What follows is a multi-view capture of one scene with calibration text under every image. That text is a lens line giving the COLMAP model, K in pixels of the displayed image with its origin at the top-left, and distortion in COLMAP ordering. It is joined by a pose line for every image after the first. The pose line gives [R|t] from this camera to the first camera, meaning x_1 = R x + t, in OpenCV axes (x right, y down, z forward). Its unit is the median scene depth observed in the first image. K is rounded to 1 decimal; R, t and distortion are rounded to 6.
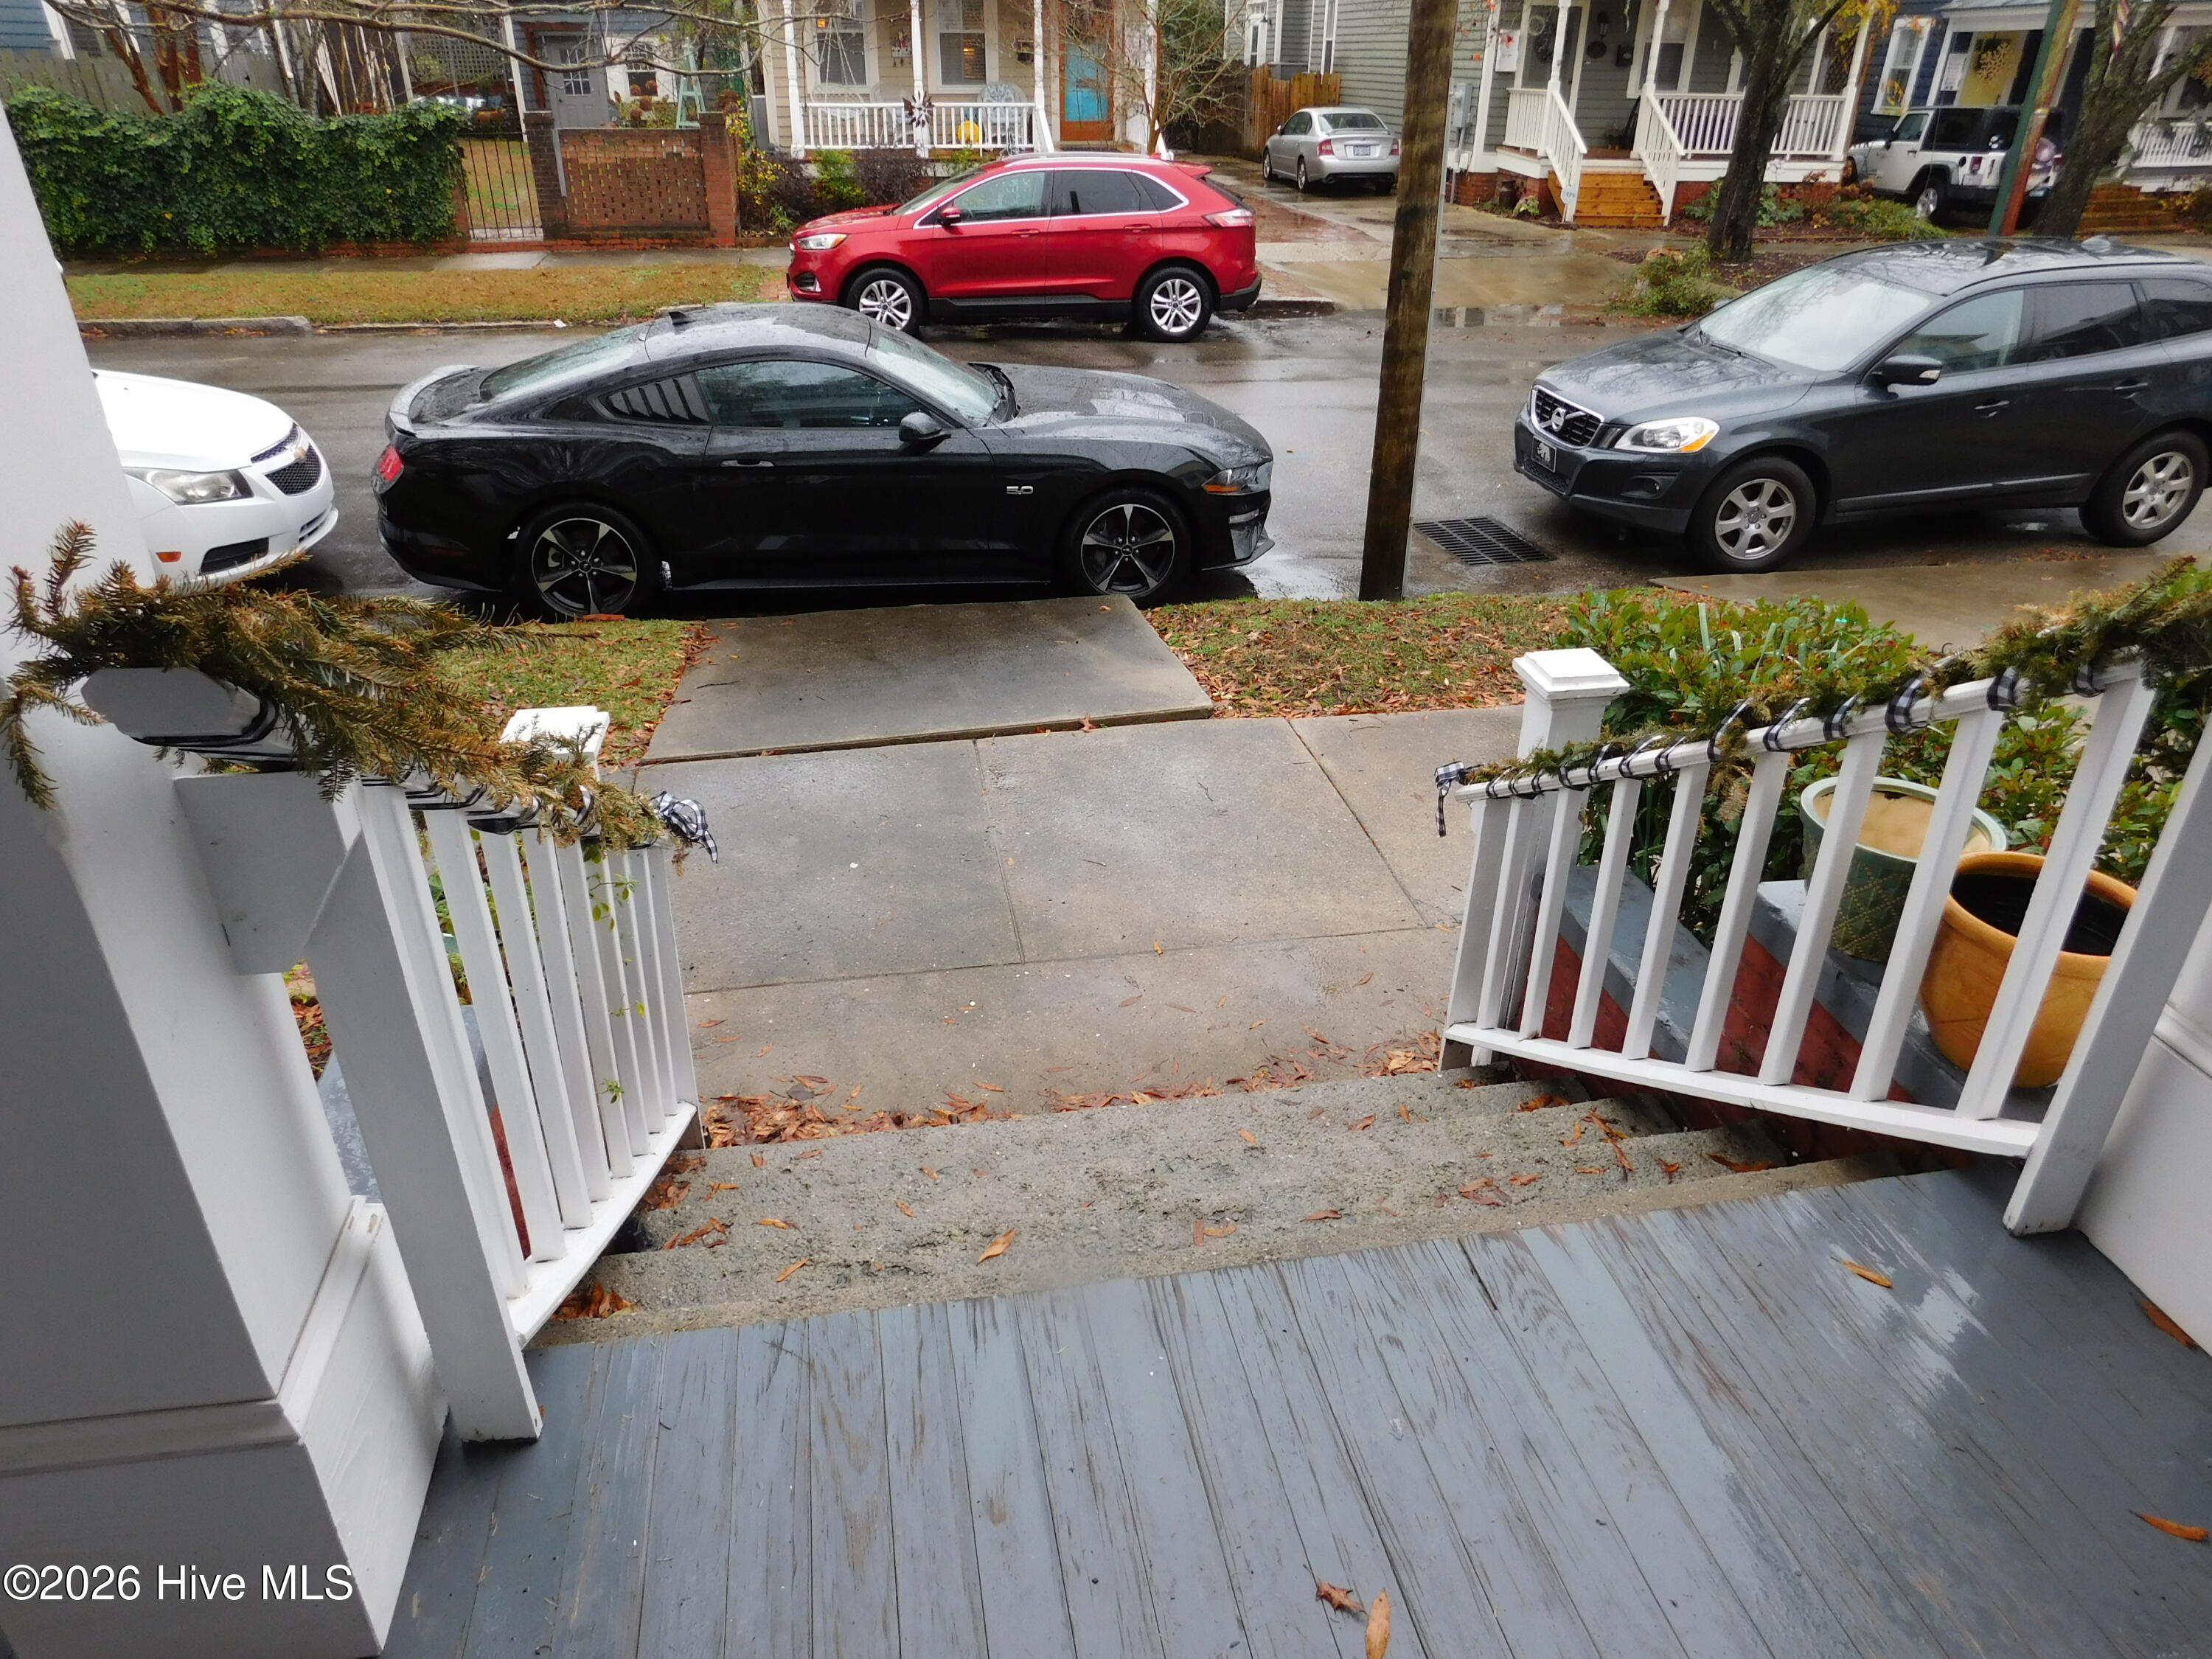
lens RADIAL K [[1454.9, 0, 1096.6], [0, 1454.9, 824.5], [0, 0, 1]] dist [-0.077619, 0.055611]
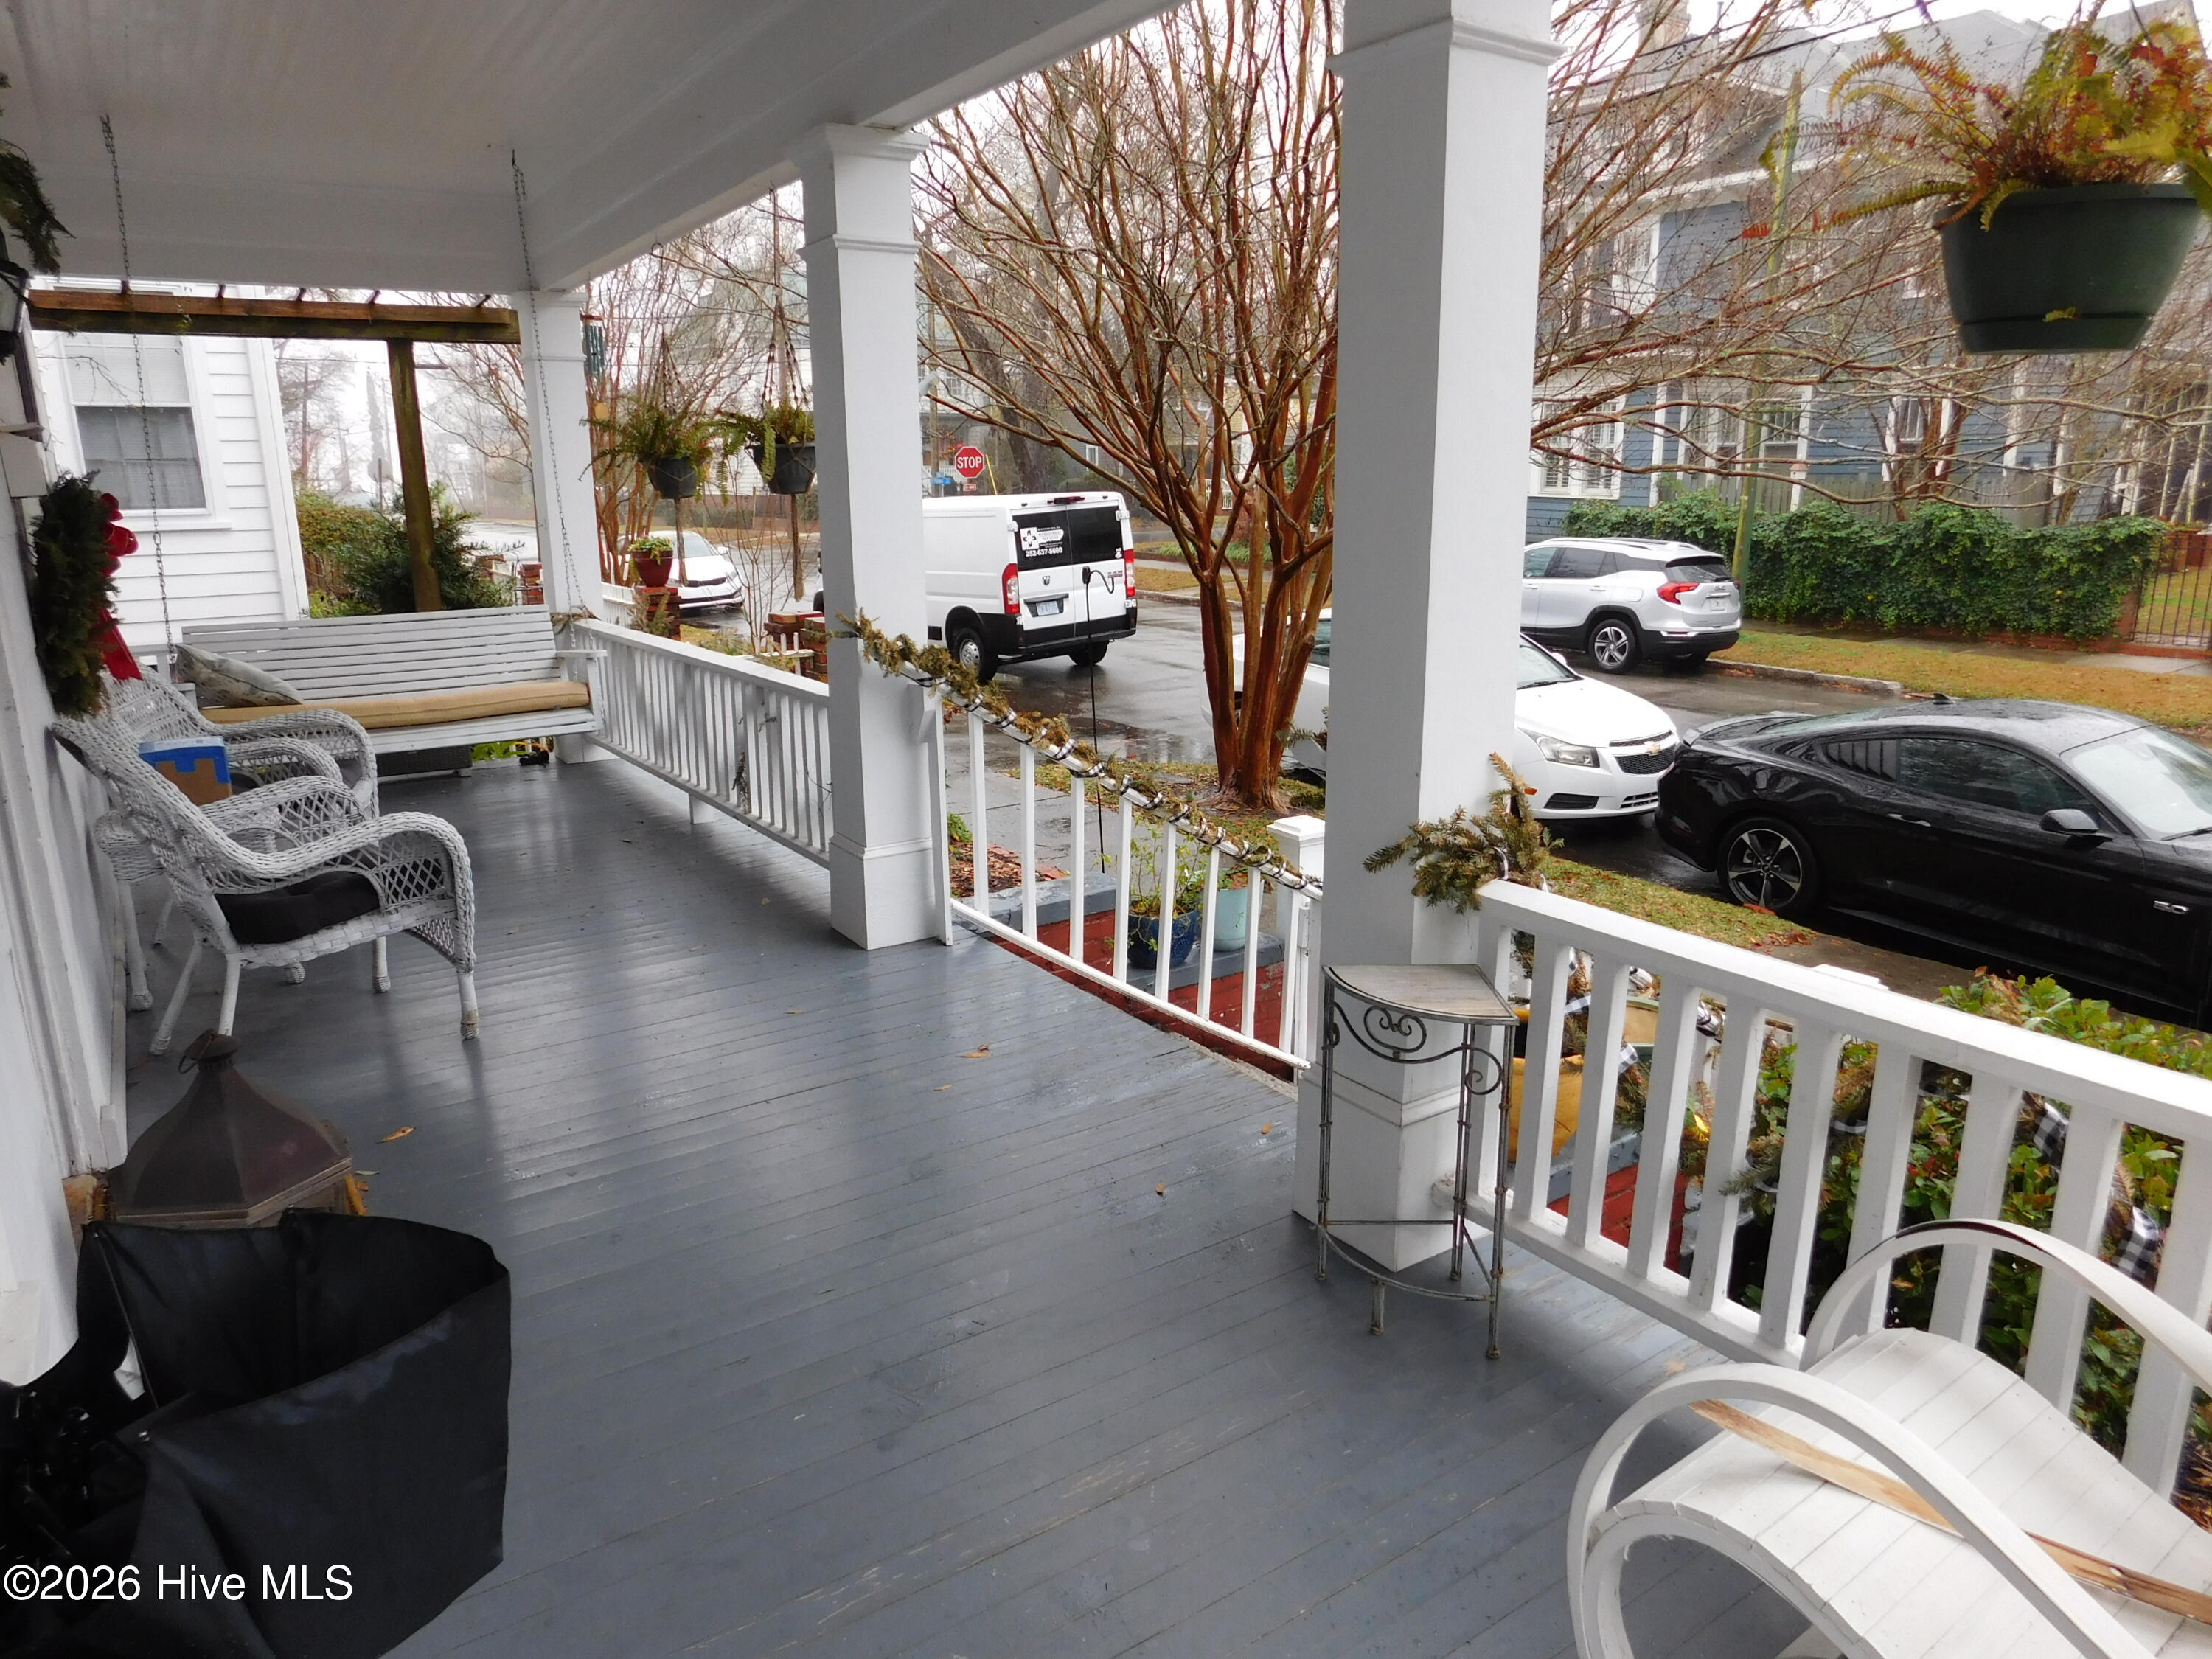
lens RADIAL K [[1454.9, 0, 1096.6], [0, 1454.9, 824.5], [0, 0, 1]] dist [-0.077619, 0.055611]
pose [[0.391368, 0.203926, -0.897355, 0.229615], [-0.421373, 0.906614, 0.022254, 0.001100], [0.818093, 0.369412, 0.440748, -0.015177]]
